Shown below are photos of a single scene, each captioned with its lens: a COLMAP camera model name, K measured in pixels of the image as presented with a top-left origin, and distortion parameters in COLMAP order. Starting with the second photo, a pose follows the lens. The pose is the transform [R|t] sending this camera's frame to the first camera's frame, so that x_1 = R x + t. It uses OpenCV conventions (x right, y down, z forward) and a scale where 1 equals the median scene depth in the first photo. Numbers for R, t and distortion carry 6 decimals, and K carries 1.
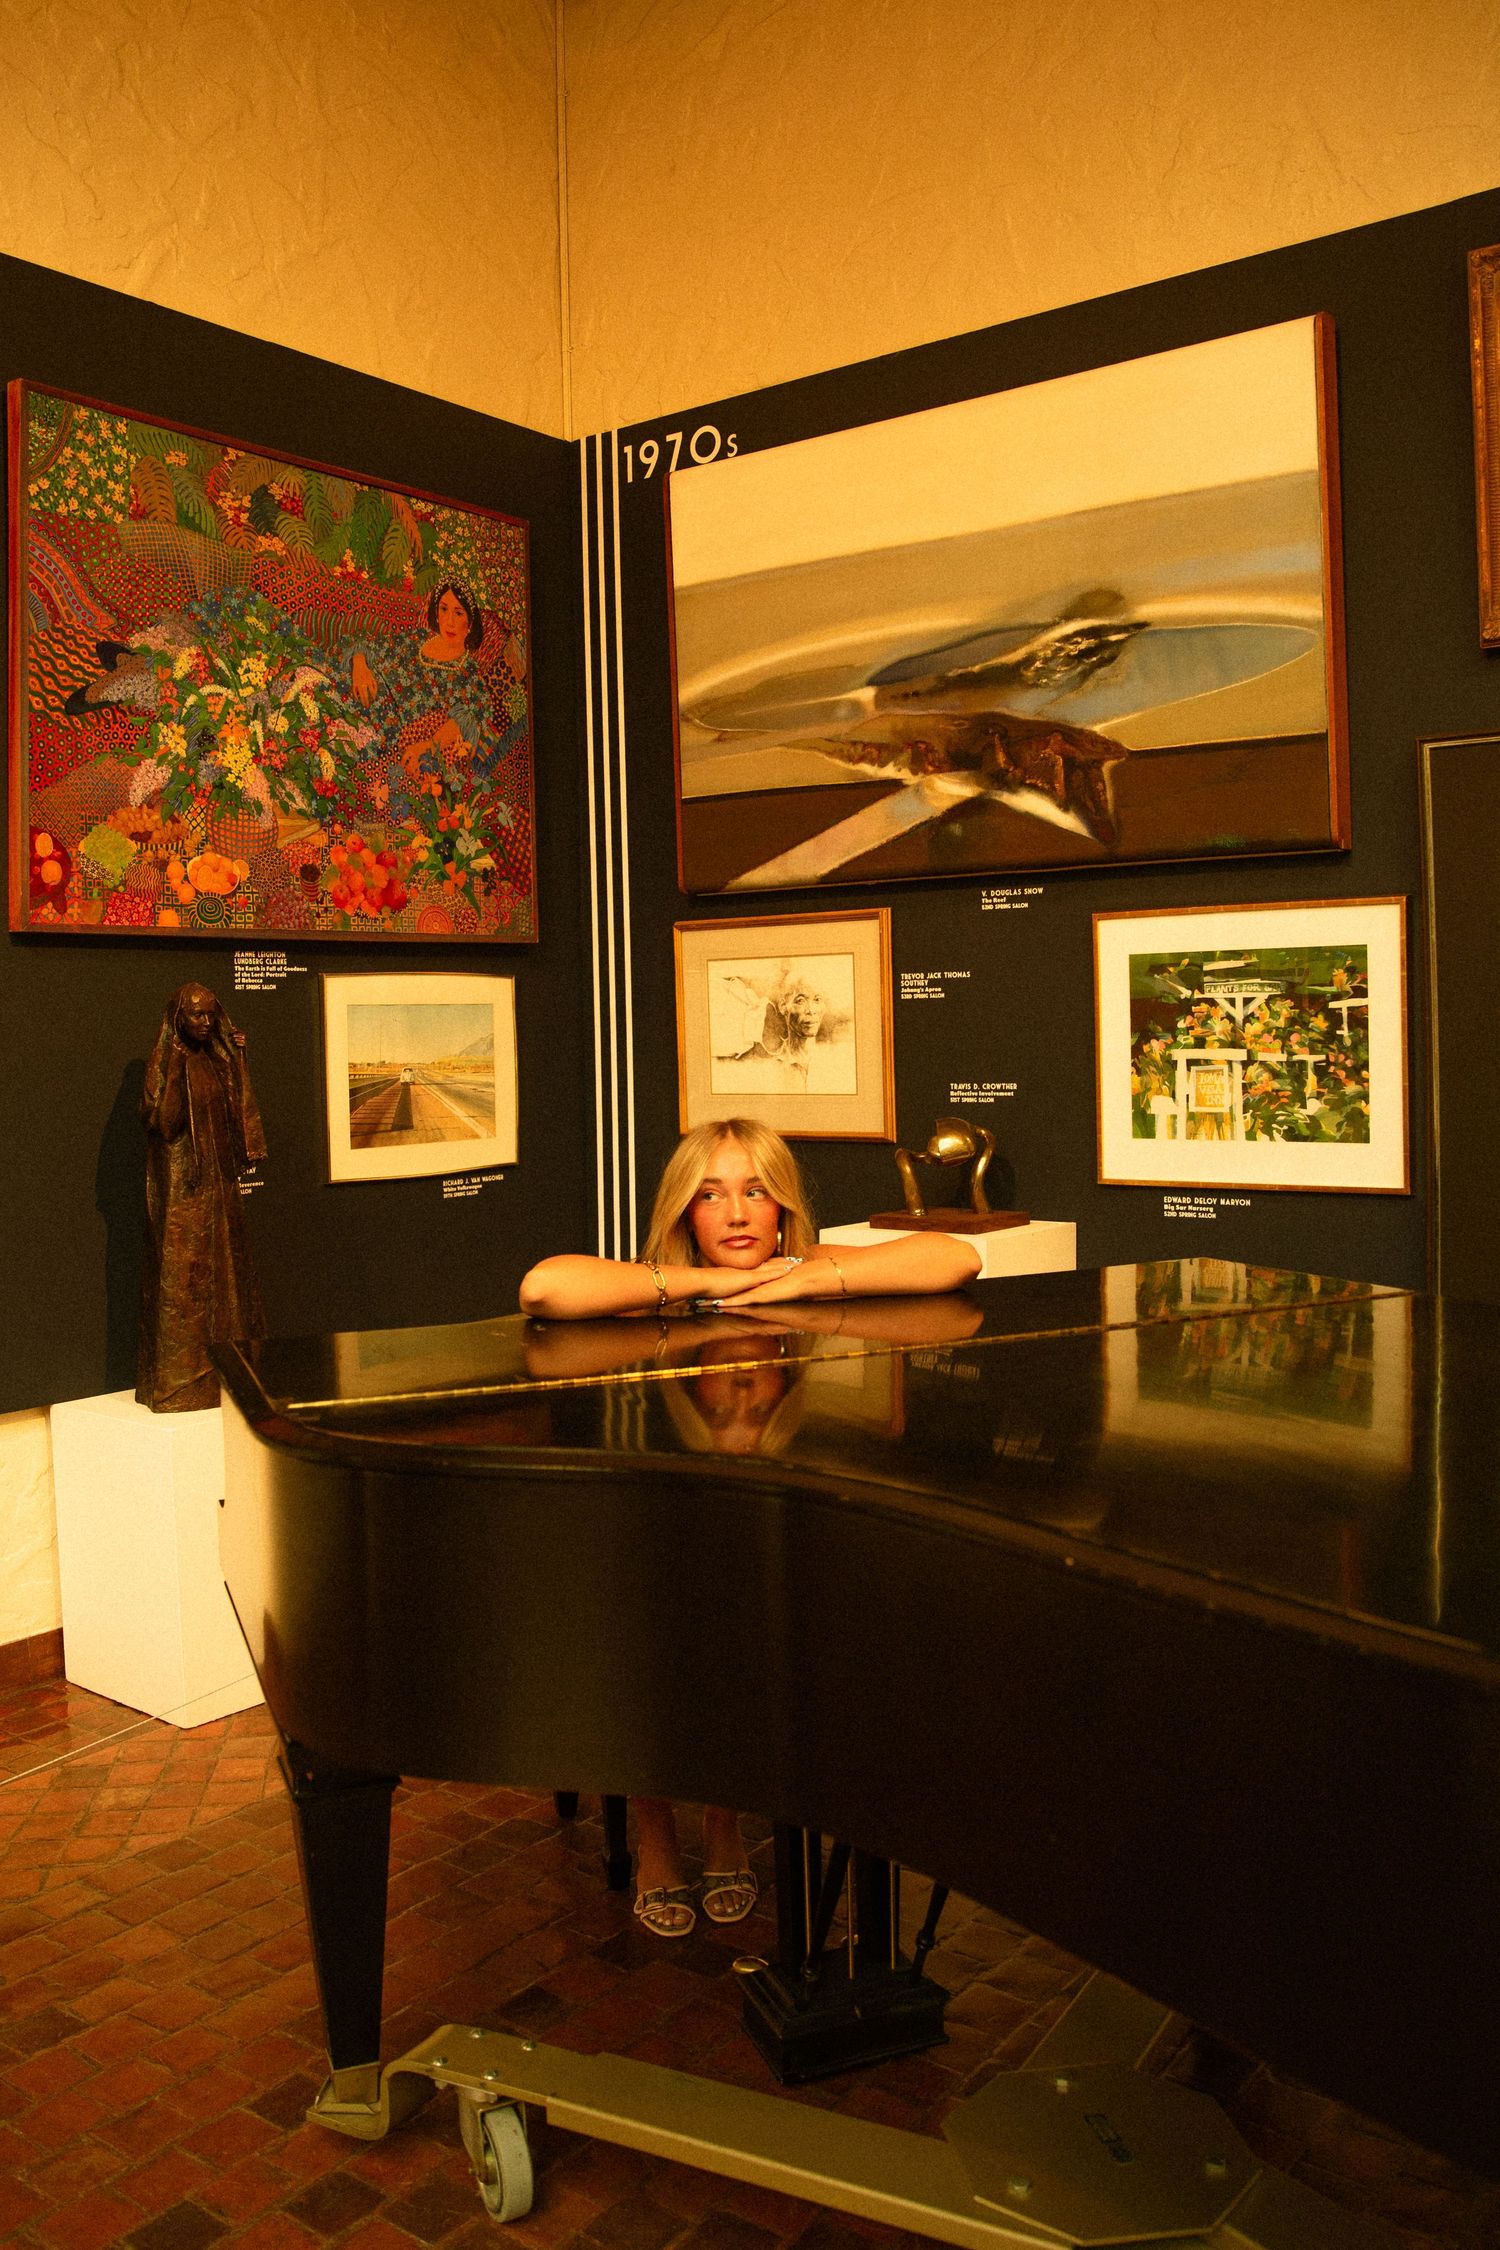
lens RADIAL K [[1900.7, 0, 750.0], [0, 1900.7, 1125.0], [0, 0, 1]] dist [-0.036274, 0.018122]
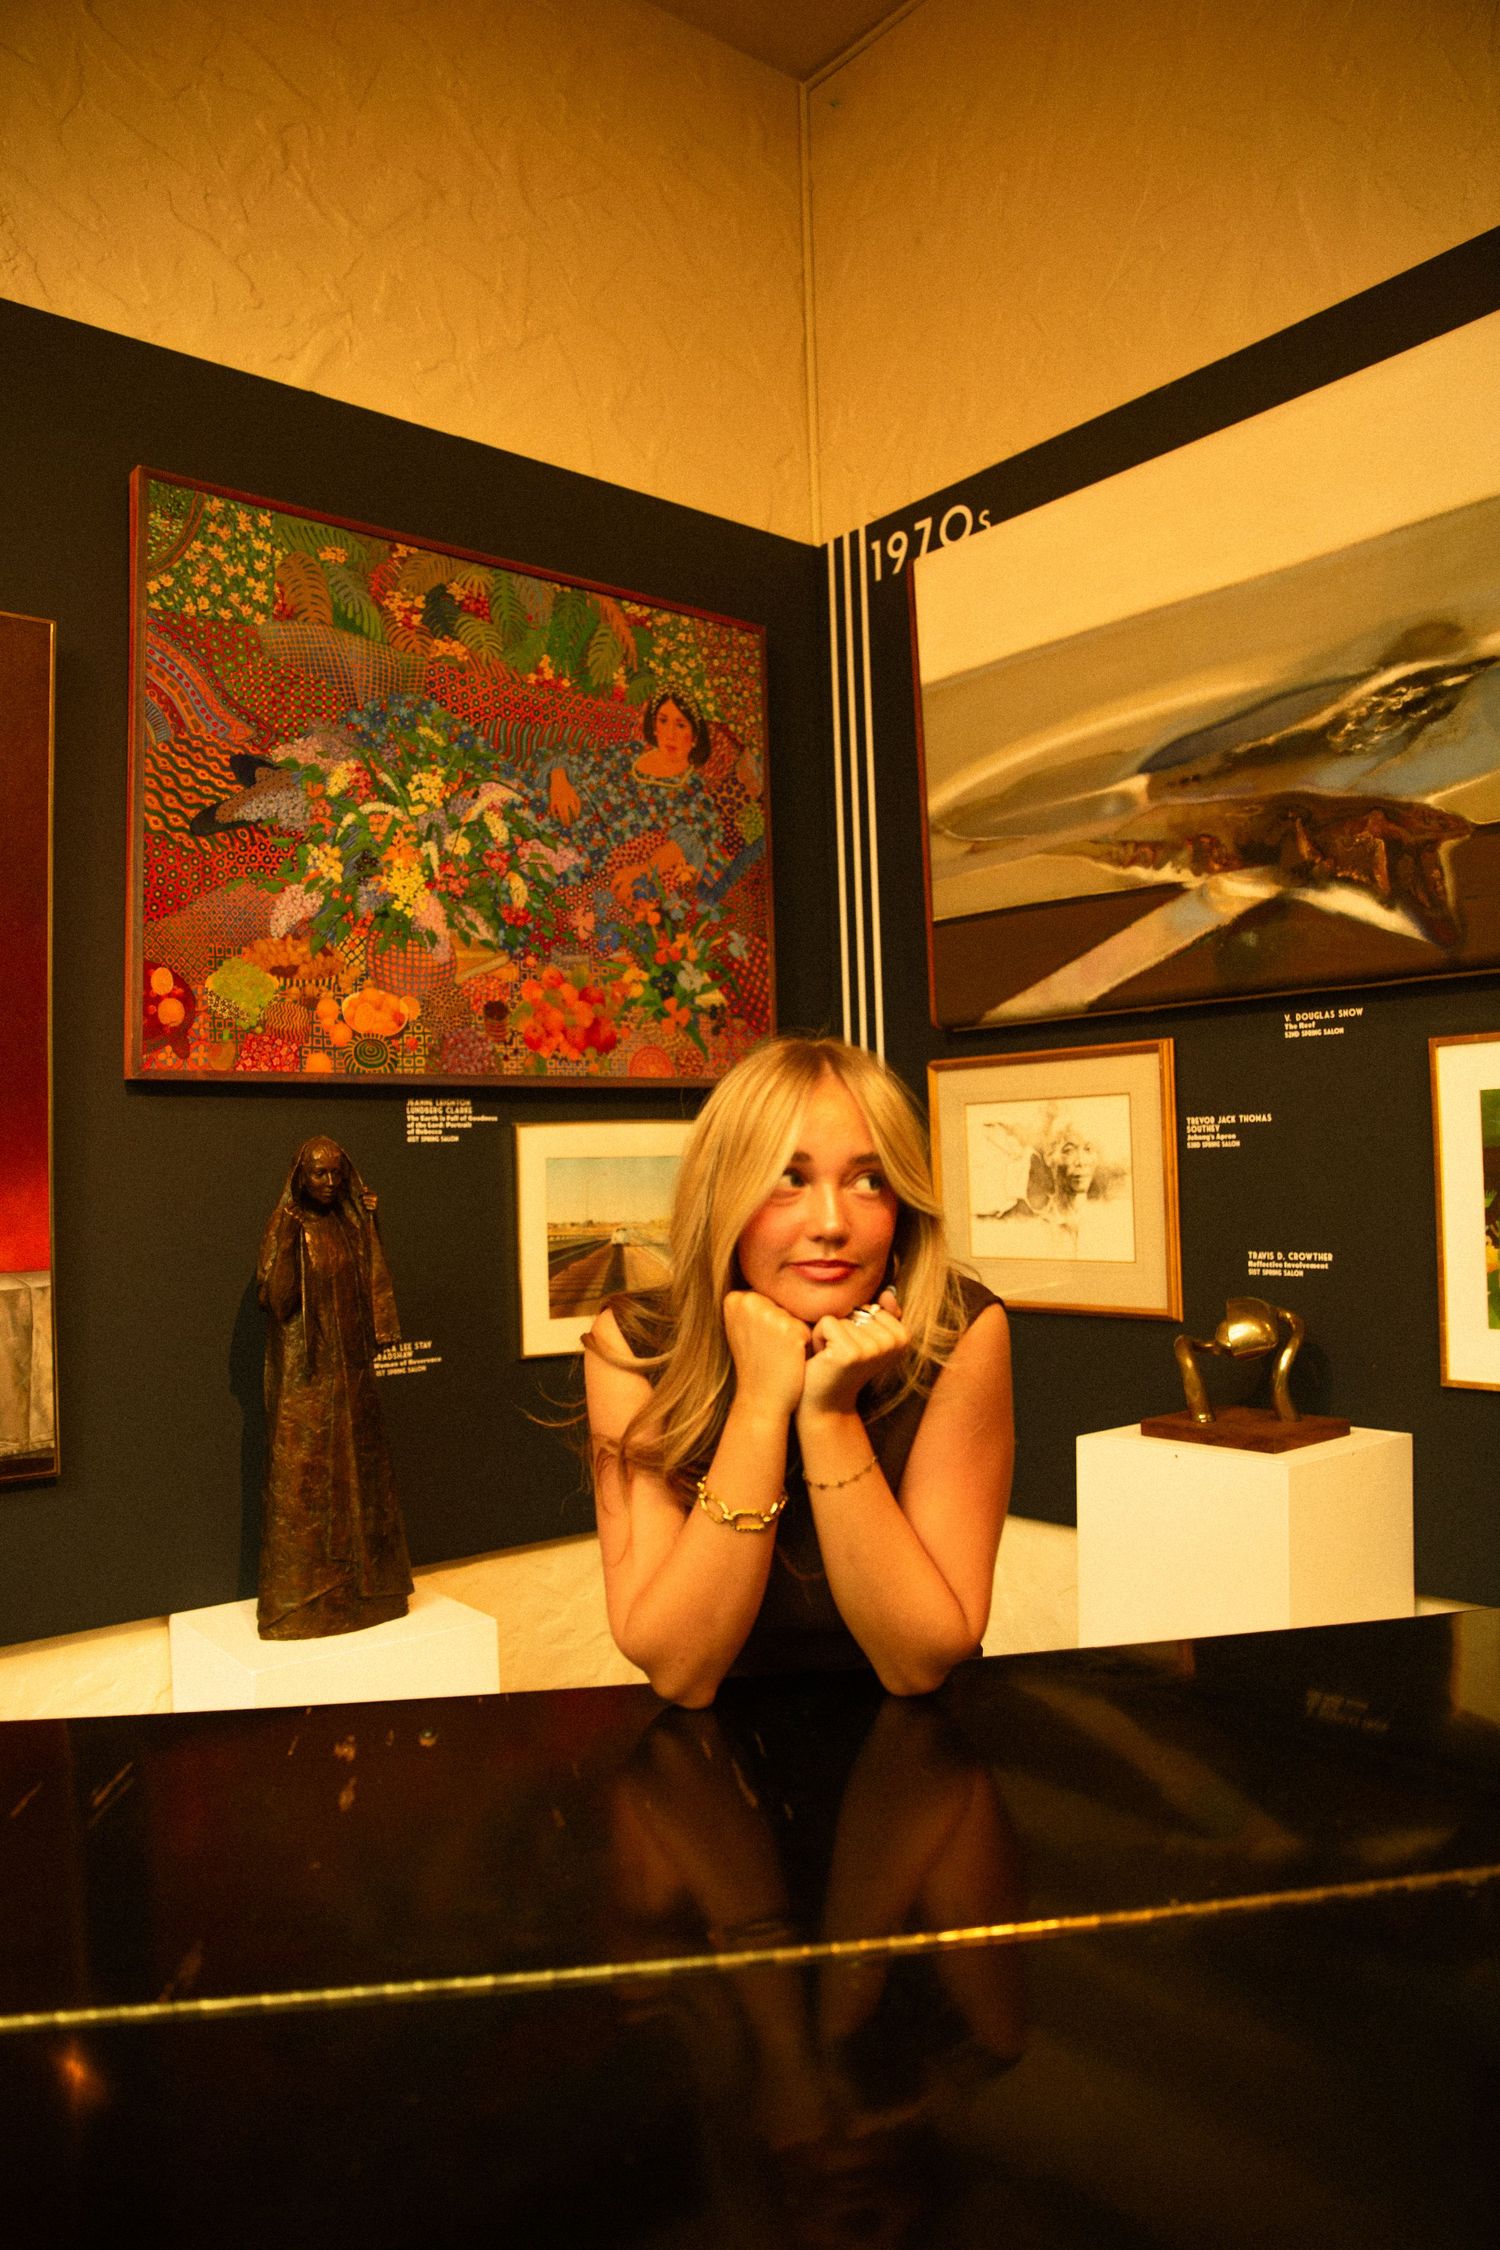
lens RADIAL K [[1607.9, 0, 743.5], [0, 1607.9, 1152.4], [0, 0, 1]] dist [-0.093616, 0.072192]
pose [[0.974044, -0.004138, -0.226319, 0.052634], [-0.009022, 0.998329, -0.057083, -0.024899], [0.226177, 0.057643, 0.972379, 0.302850]]
